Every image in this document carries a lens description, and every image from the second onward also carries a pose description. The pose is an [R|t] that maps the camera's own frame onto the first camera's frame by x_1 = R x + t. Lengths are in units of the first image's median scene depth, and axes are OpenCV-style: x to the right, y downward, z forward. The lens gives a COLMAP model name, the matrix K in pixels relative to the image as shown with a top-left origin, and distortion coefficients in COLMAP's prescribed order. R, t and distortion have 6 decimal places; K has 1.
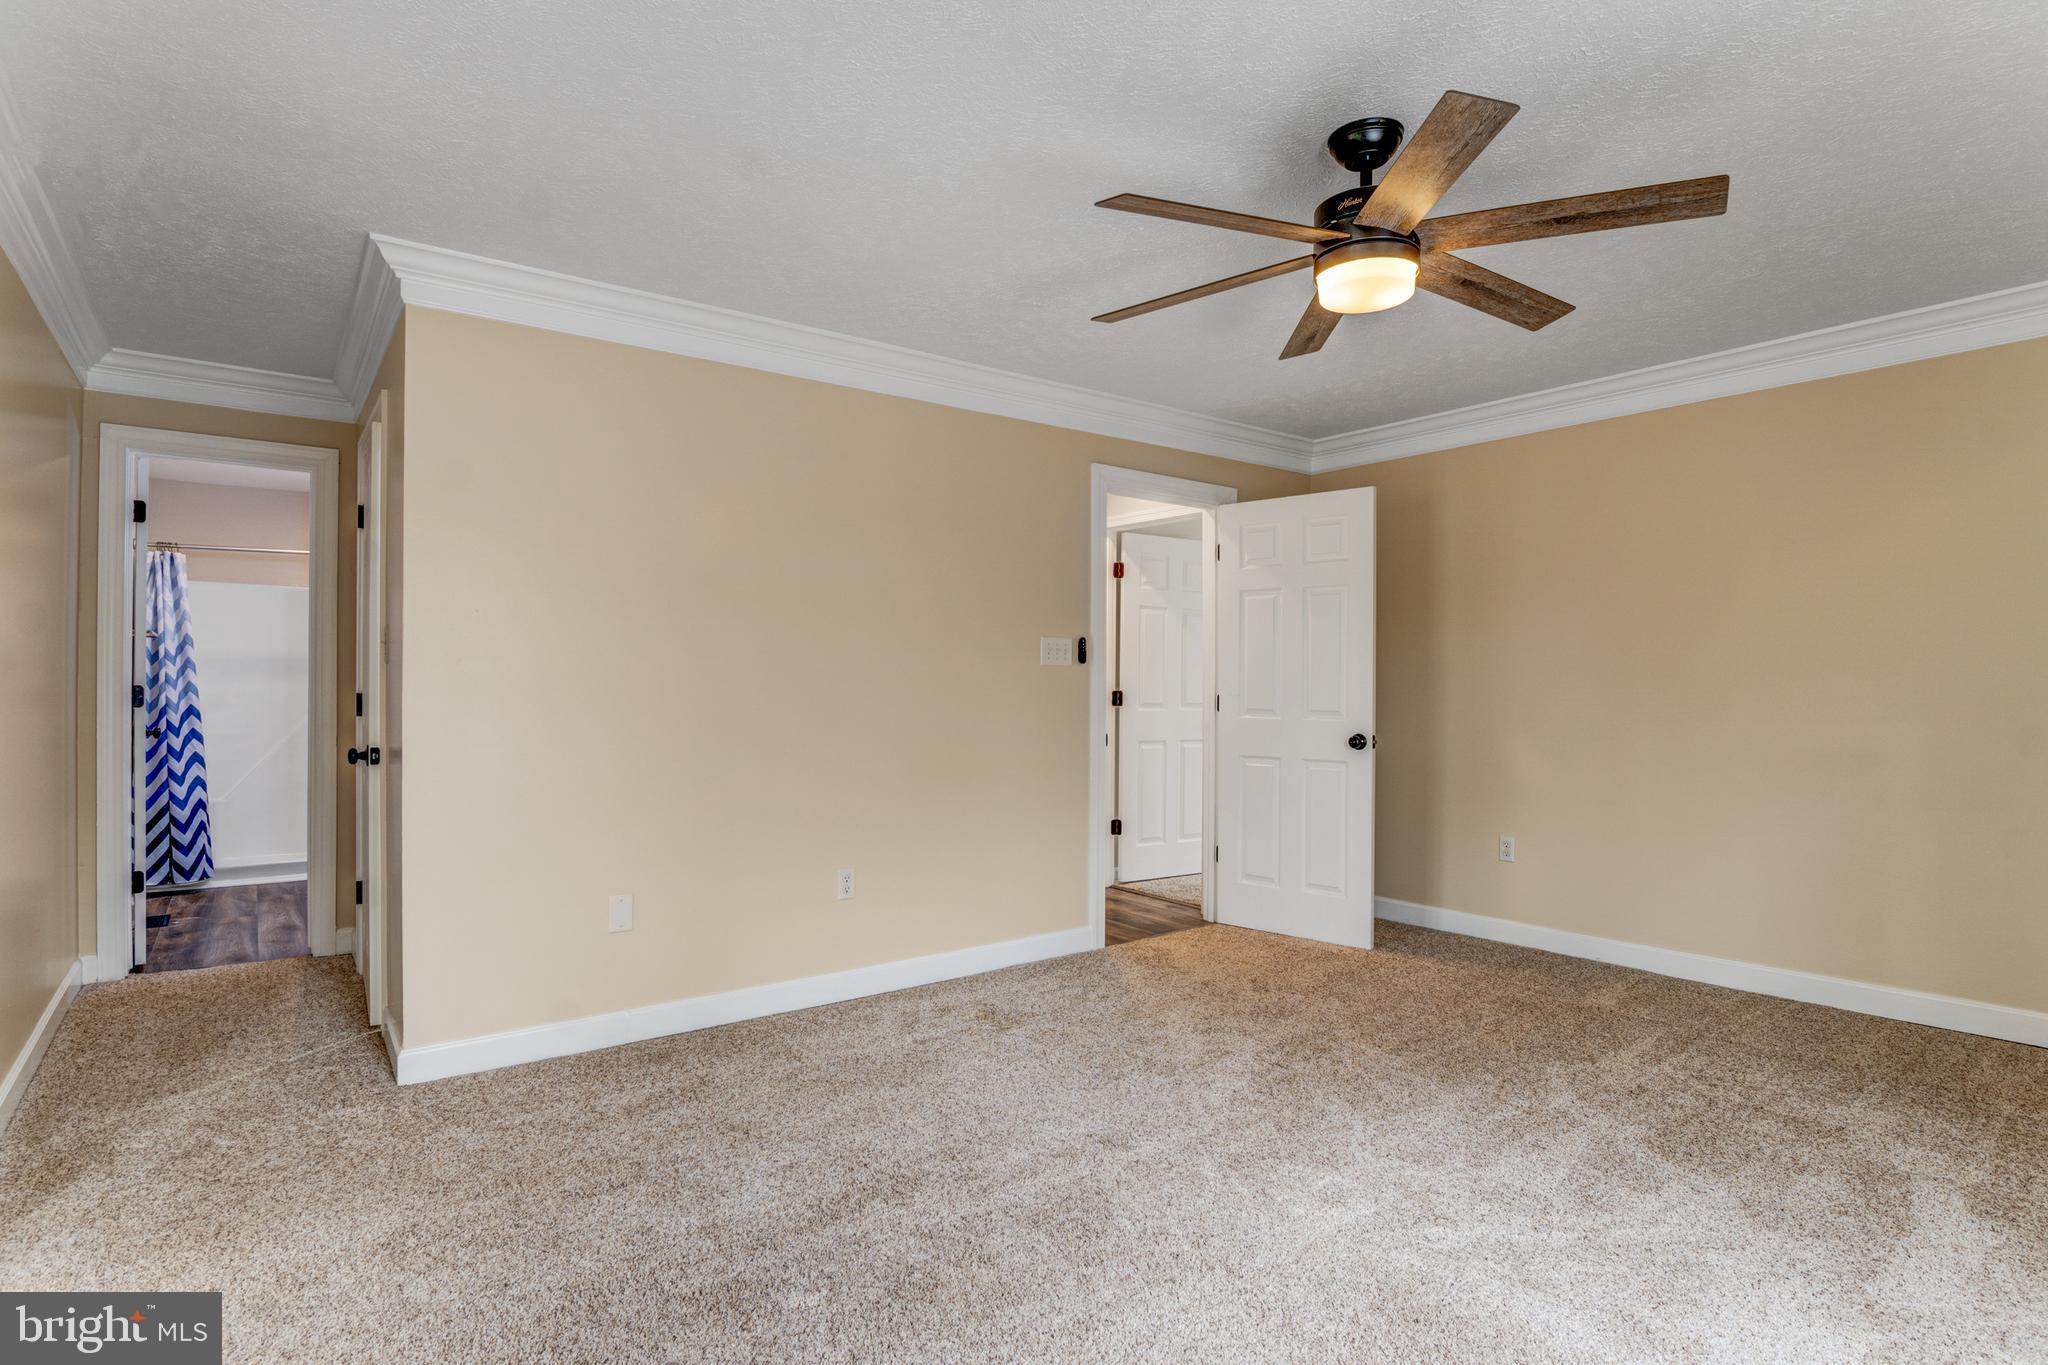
lens RADIAL K [[1044.5, 0, 980.9], [0, 1044.5, 682.7], [0, 0, 1]] dist [-0.018877, -0.003061]
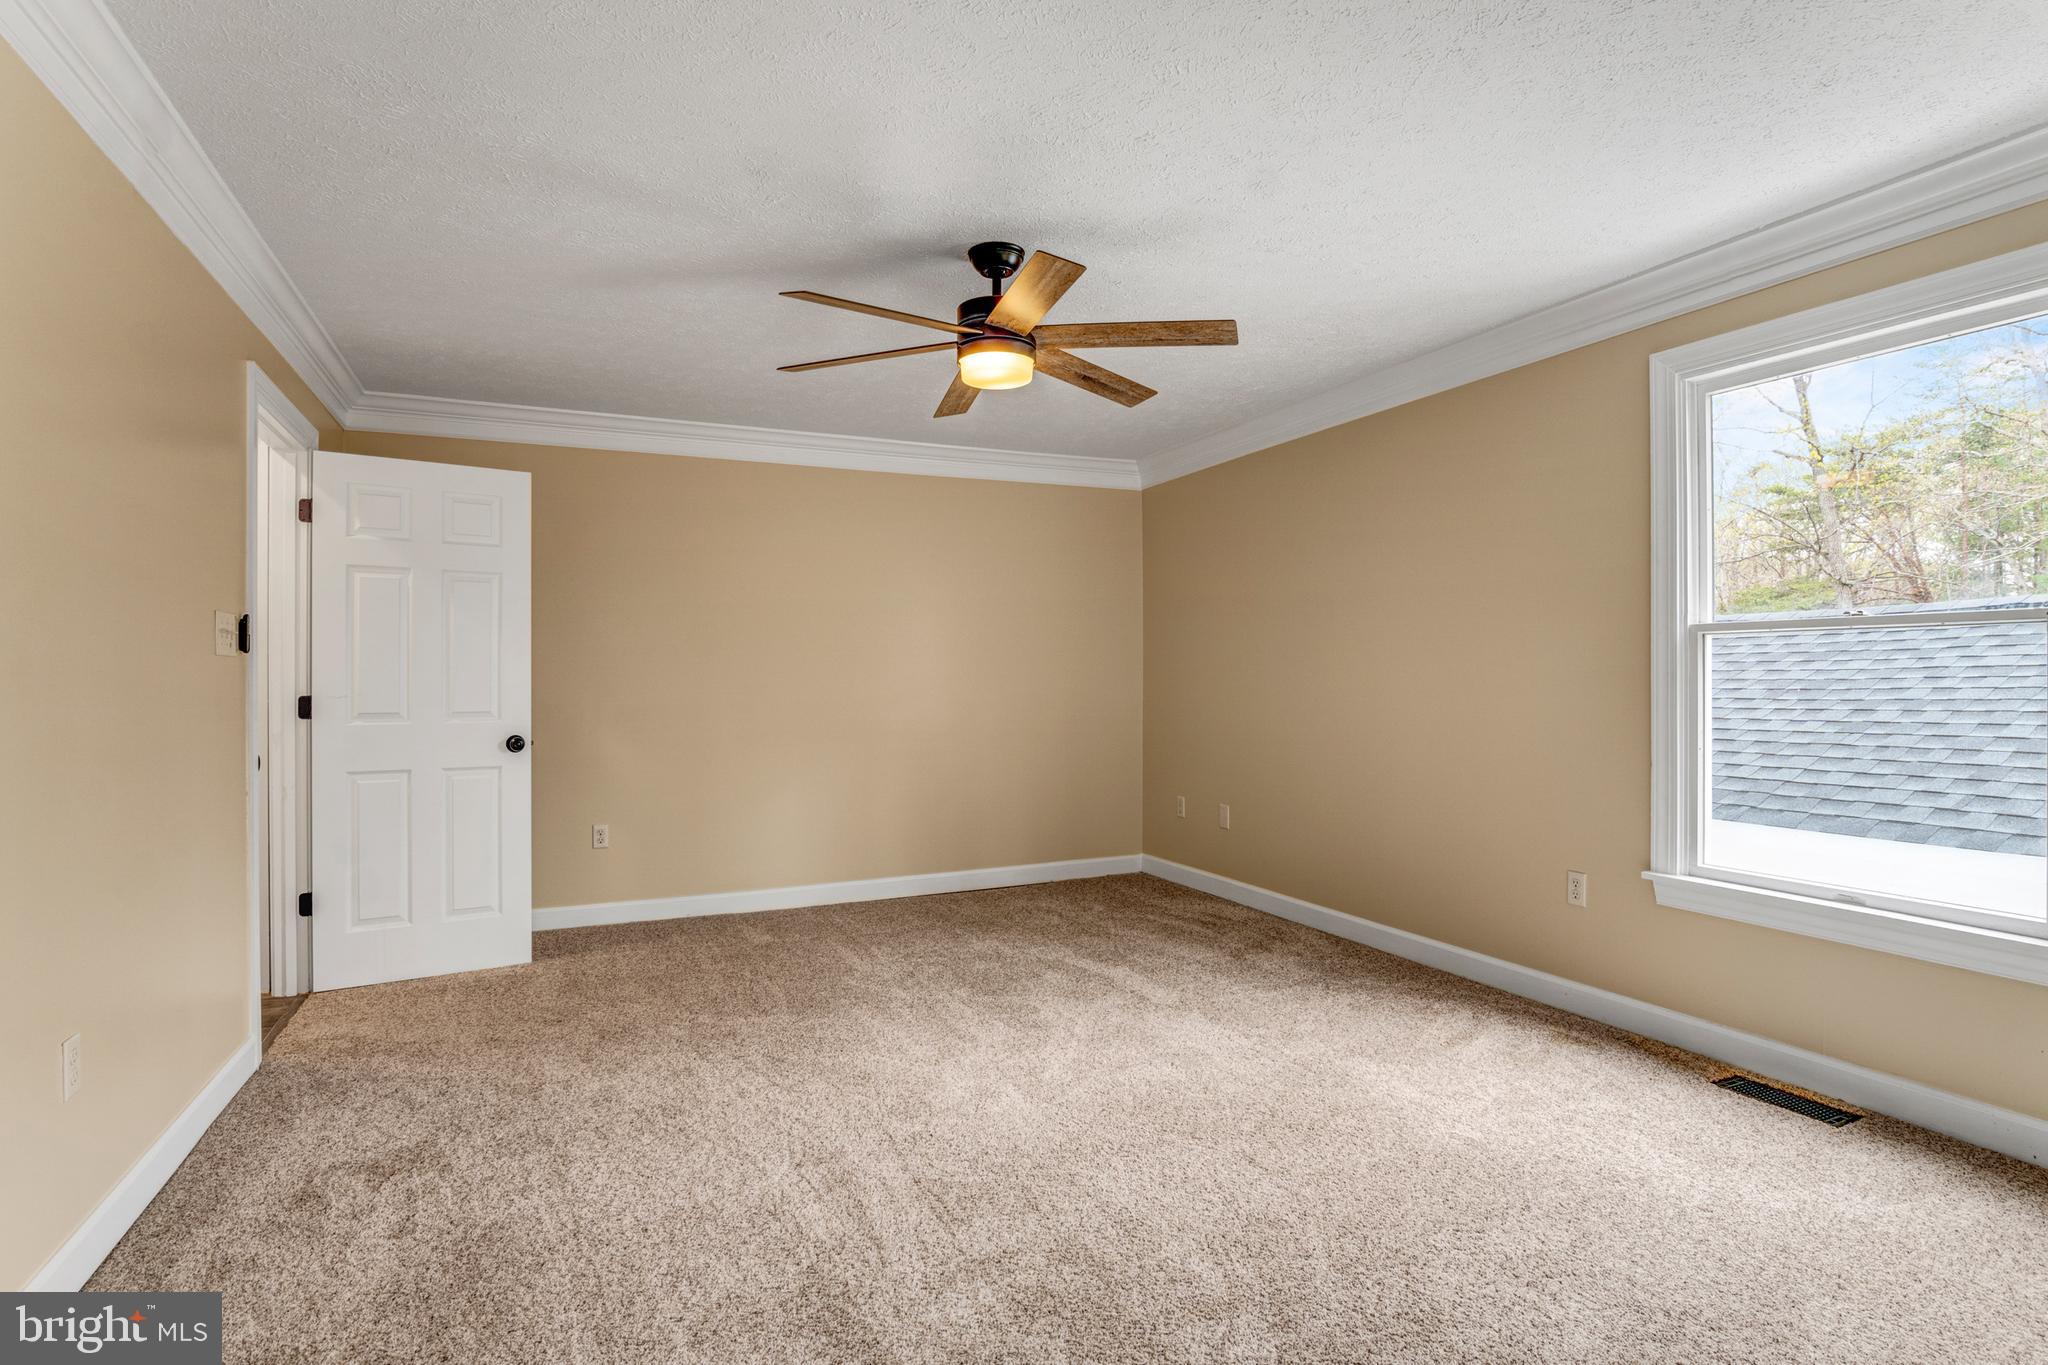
lens RADIAL K [[1044.5, 0, 1023.8], [0, 1044.5, 683.4], [0, 0, 1]] dist [-0.018877, -0.003061]
pose [[0.200281, -0.004248, 0.979729, -0.551768], [0.001052, 0.999991, 0.004120, -0.000831], [-0.979738, 0.000206, 0.200284, 0.443816]]
